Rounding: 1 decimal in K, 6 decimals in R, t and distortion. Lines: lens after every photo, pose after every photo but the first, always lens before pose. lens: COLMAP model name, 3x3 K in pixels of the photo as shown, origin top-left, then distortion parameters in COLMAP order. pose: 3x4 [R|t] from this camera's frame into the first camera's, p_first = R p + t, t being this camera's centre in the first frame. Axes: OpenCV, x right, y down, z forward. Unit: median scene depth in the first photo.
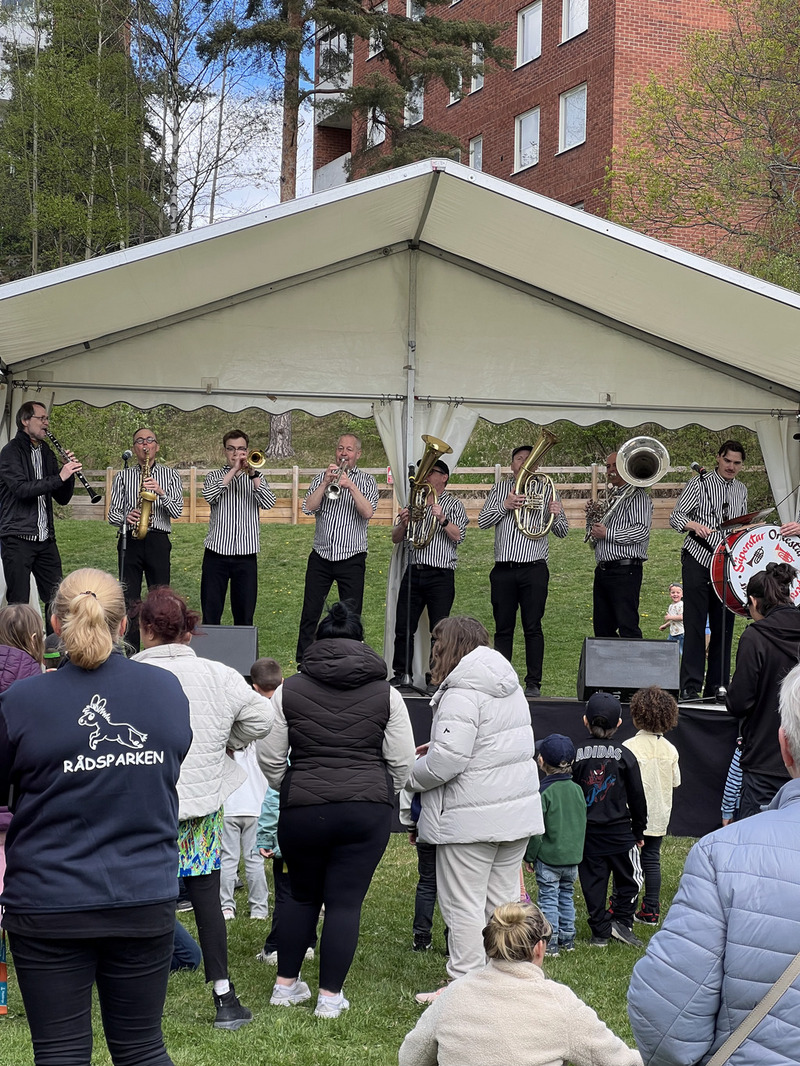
lens RADIAL K [[2383.9, 0, 400.0], [0, 2383.9, 533.0], [0, 0, 1]] dist [0.044744, 0.715711]
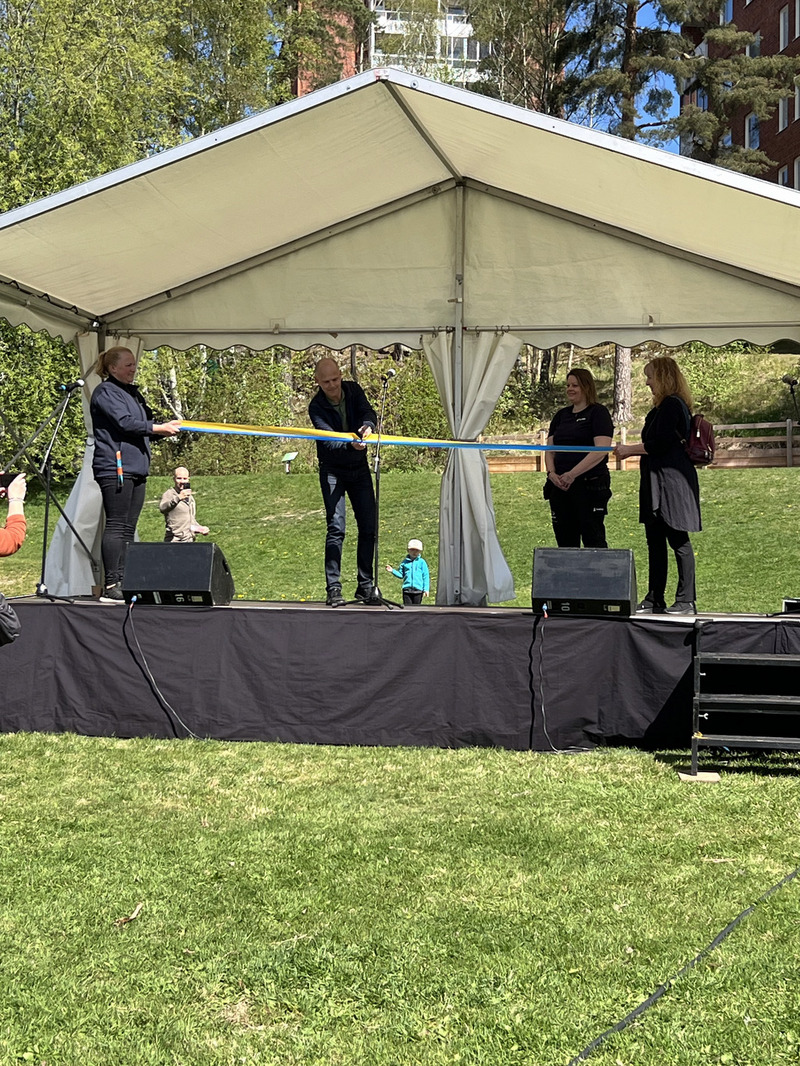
lens RADIAL K [[1744.8, 0, 400.0], [0, 1744.8, 533.0], [0, 0, 1]] dist [0.179653, -0.098649]
pose [[0.972951, -0.021122, -0.230042, 0.155398], [0.026314, 0.999463, 0.019527, 0.018113], [0.229506, -0.025052, 0.972985, 0.235505]]
